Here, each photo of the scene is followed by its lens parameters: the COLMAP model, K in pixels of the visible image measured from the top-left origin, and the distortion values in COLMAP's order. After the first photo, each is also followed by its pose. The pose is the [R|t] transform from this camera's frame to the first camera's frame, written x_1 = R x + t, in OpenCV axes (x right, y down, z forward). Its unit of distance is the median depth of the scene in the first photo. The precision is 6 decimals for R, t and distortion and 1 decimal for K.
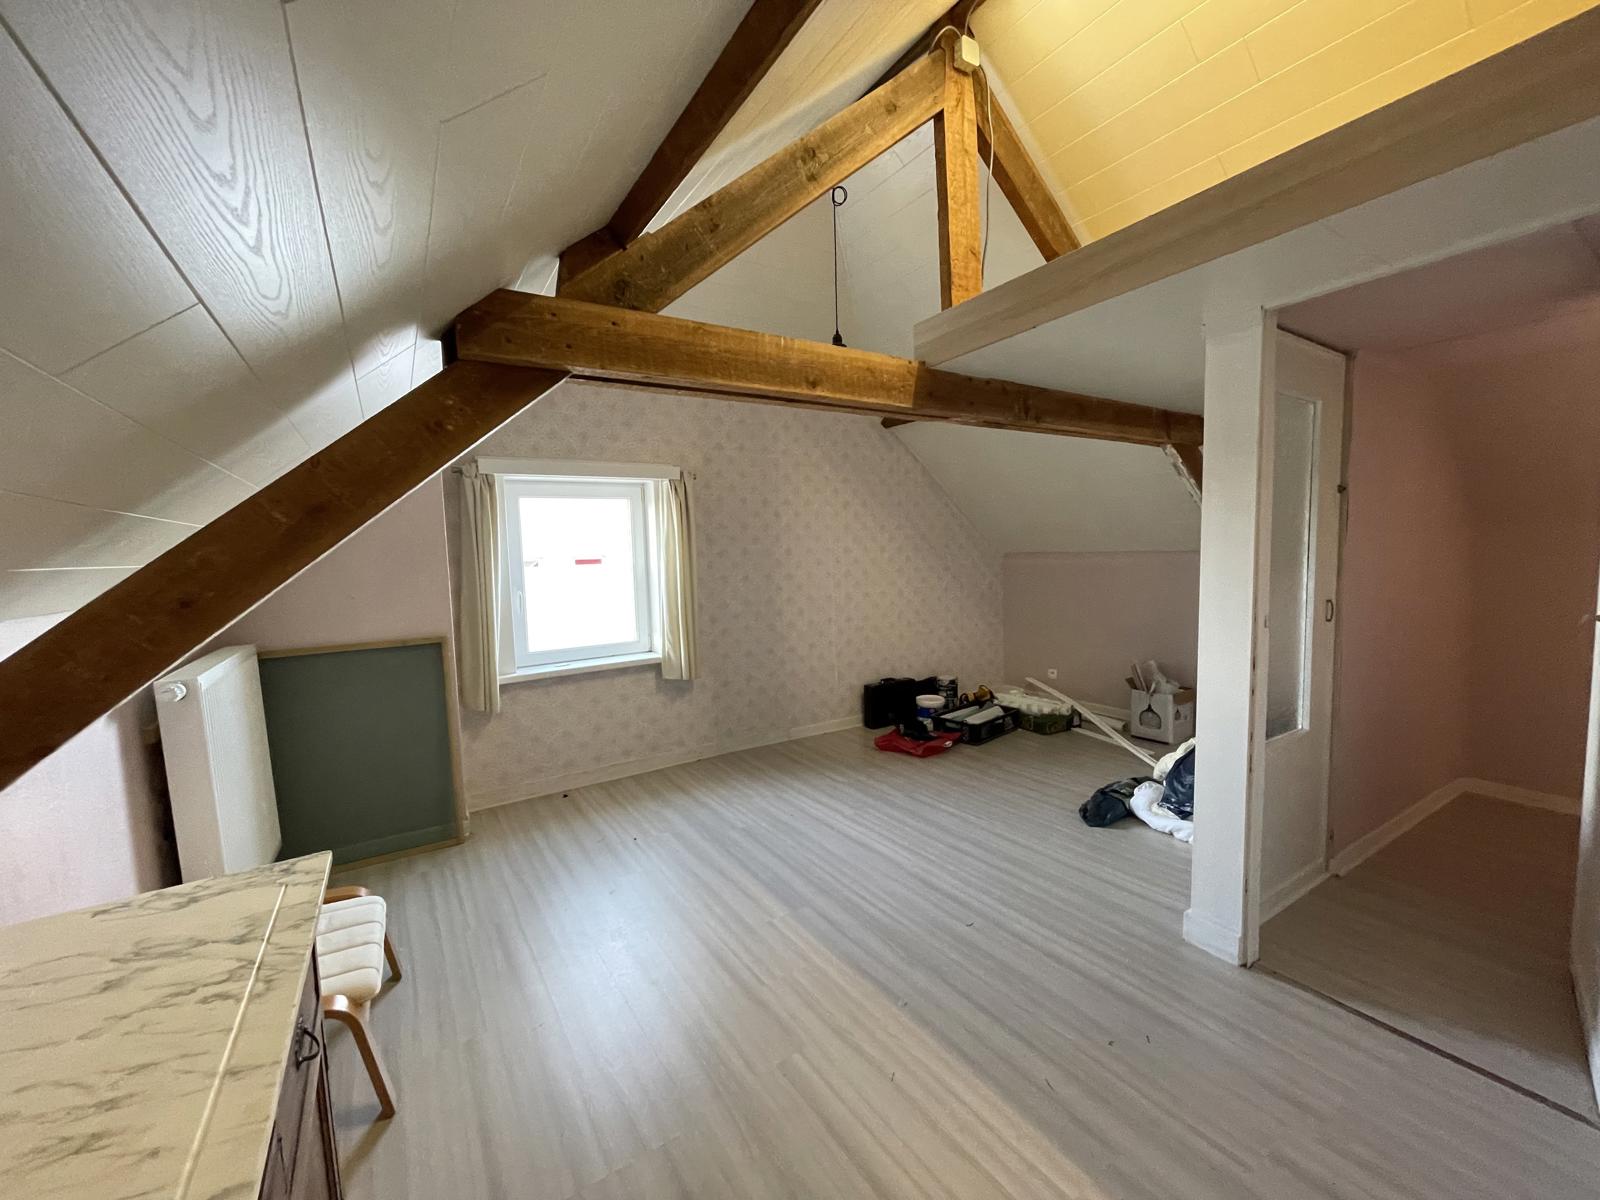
lens RADIAL K [[646.9, 0, 797.6], [0, 646.9, 598.5], [0, 0, 1]] dist [-0.005523, 0.001716]
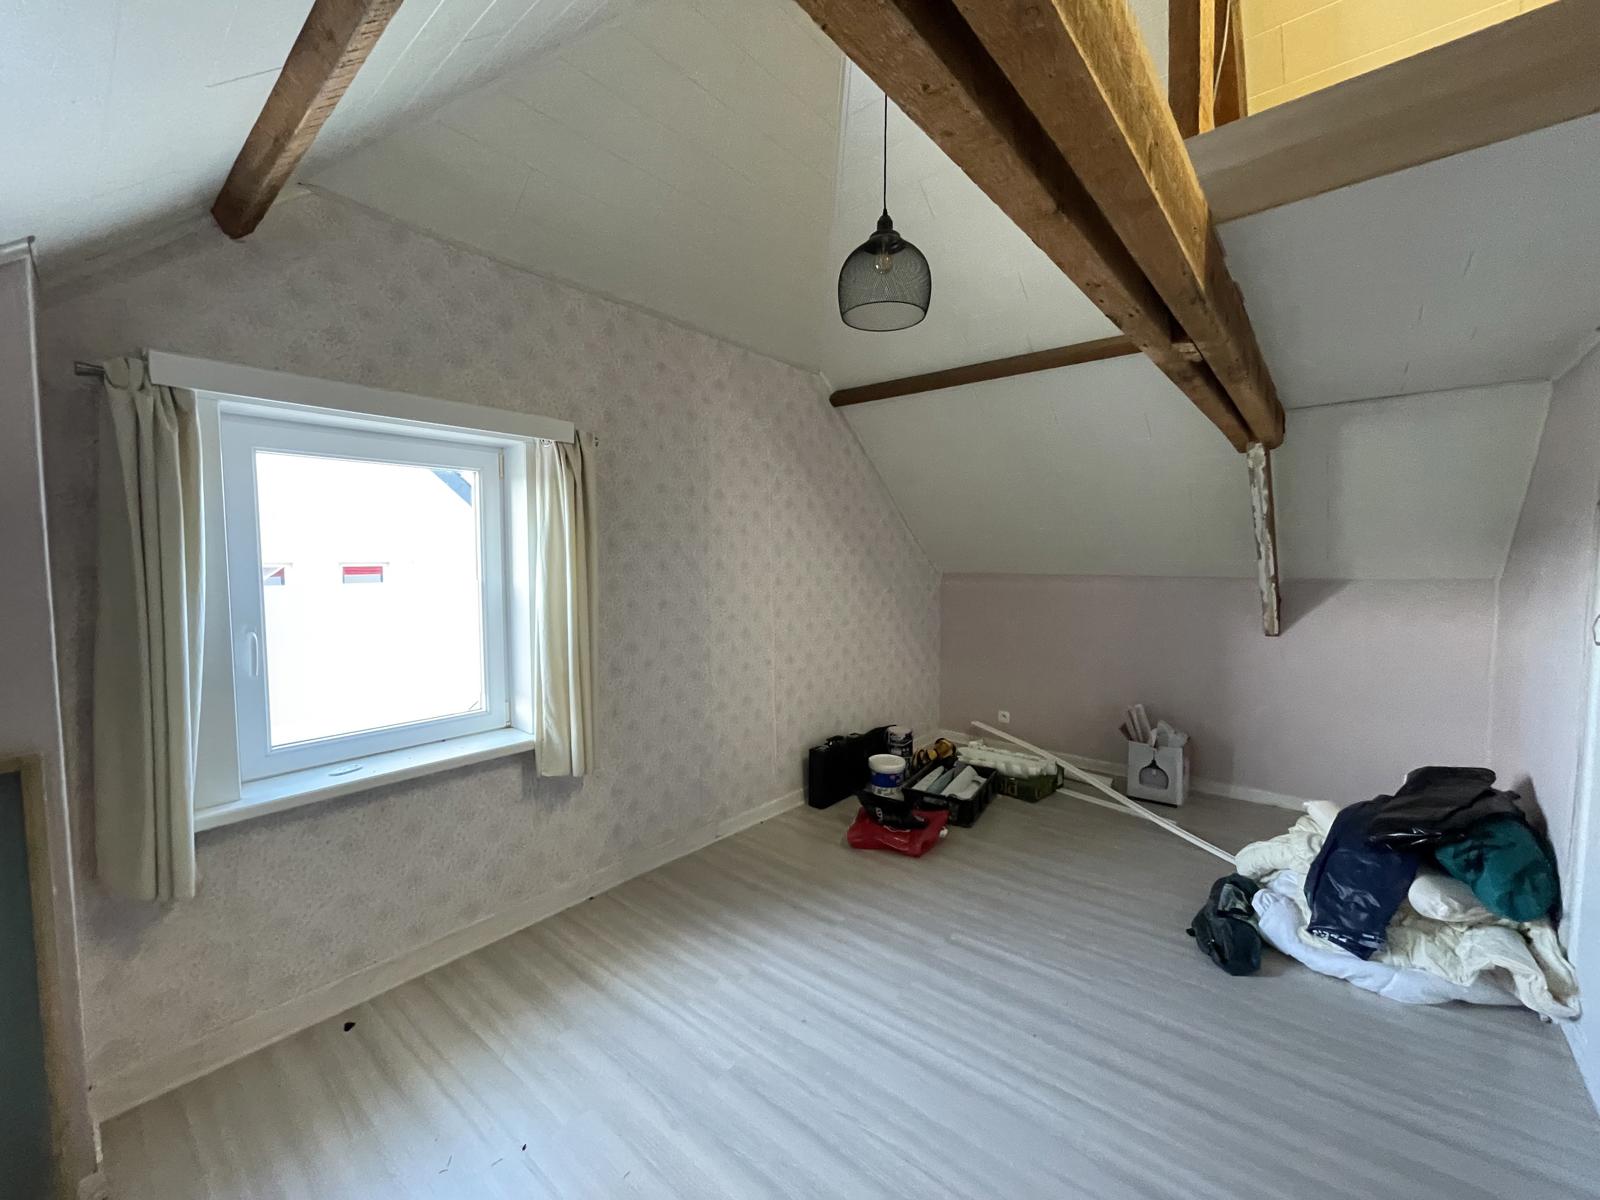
lens RADIAL K [[646.9, 0, 796.1], [0, 646.9, 596.6], [0, 0, 1]] dist [-0.005523, 0.001716]
pose [[0.956037, 0.010840, 0.293047, -0.156325], [-0.004556, 0.999745, -0.022119, -0.028162], [-0.293212, 0.019812, 0.955842, 0.358935]]
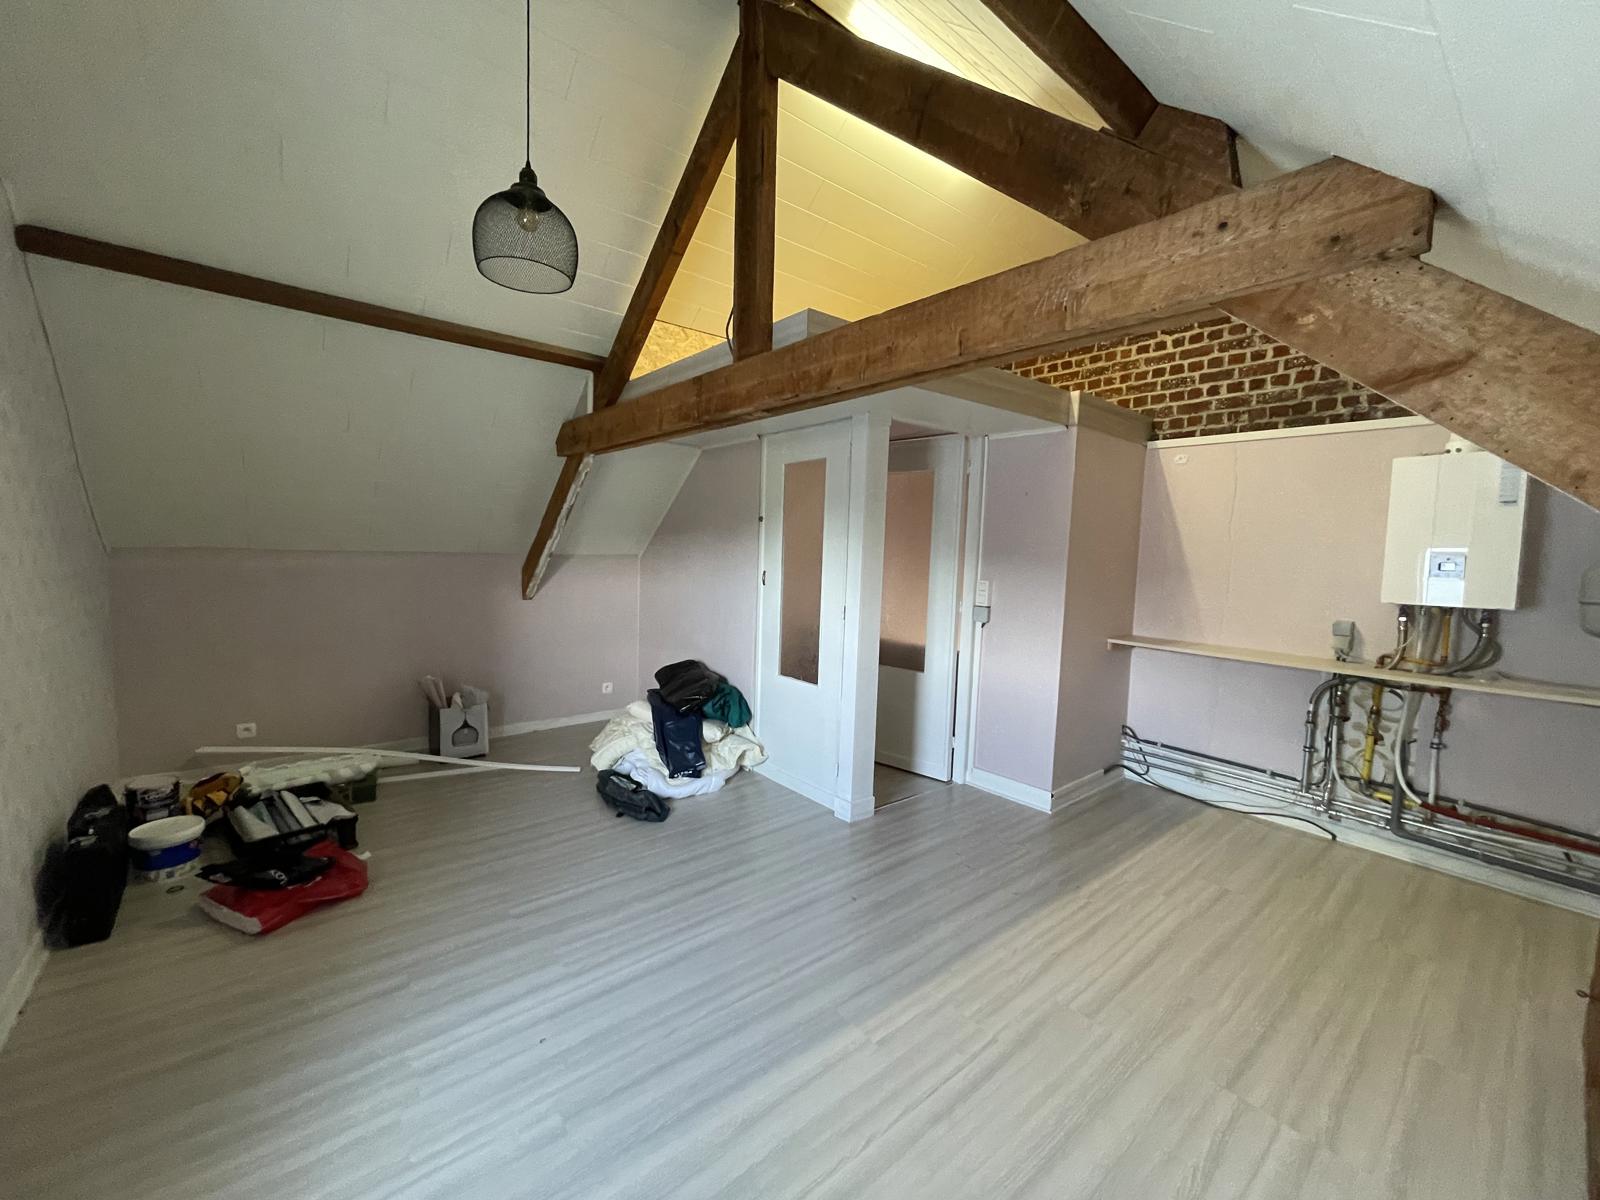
lens RADIAL K [[646.9, 0, 798.1], [0, 646.9, 595.2], [0, 0, 1]] dist [-0.005523, 0.001716]
pose [[-0.125817, -0.043640, 0.991093, -0.446347], [0.050413, 0.997460, 0.050320, -0.037252], [-0.990772, 0.056295, -0.123298, 0.685806]]
